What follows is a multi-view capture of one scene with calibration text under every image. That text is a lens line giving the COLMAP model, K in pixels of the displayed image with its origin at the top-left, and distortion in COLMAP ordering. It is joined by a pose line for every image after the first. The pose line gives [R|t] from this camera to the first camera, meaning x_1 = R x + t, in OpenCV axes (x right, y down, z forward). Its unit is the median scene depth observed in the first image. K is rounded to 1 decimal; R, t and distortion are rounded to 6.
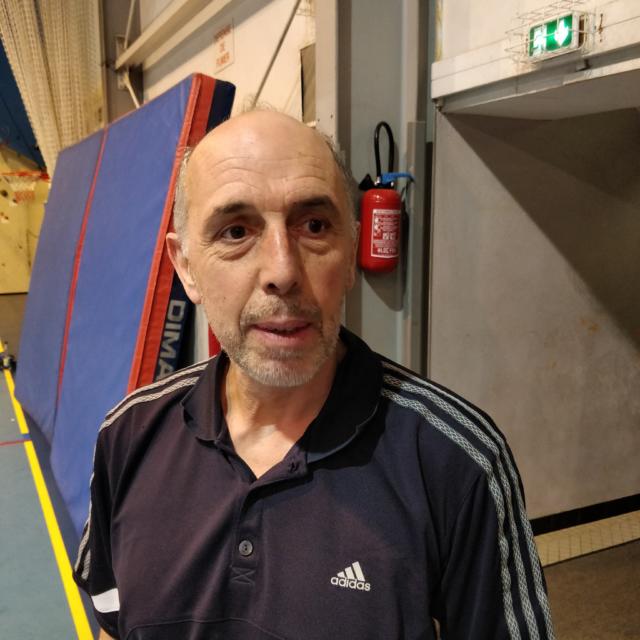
lens RADIAL K [[642.1, 0, 320.0], [0, 642.1, 320.0], [0, 0, 1]] dist [-0.001032, -0.029531]
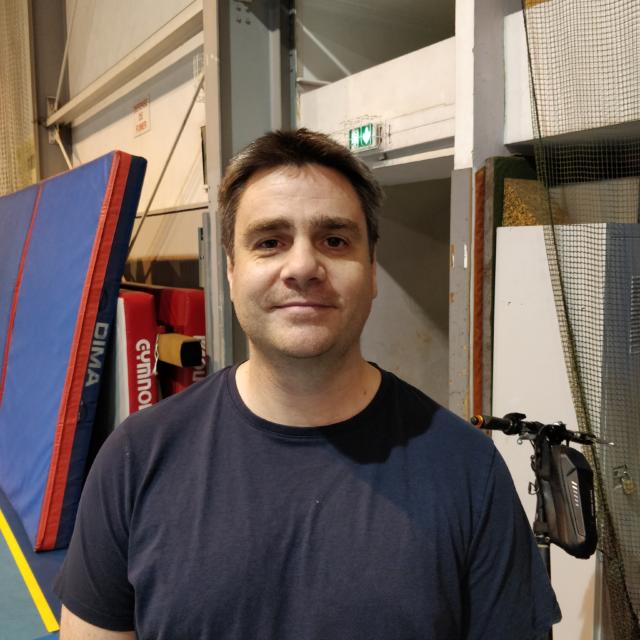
lens RADIAL K [[665.1, 0, 320.0], [0, 665.1, 320.0], [0, 0, 1]] dist [0.004461, 0.003146]
pose [[0.995656, -0.016123, 0.091700, 0.089543], [0.020905, 0.998457, -0.051435, 0.039010], [-0.090730, 0.053129, 0.994457, -0.364121]]
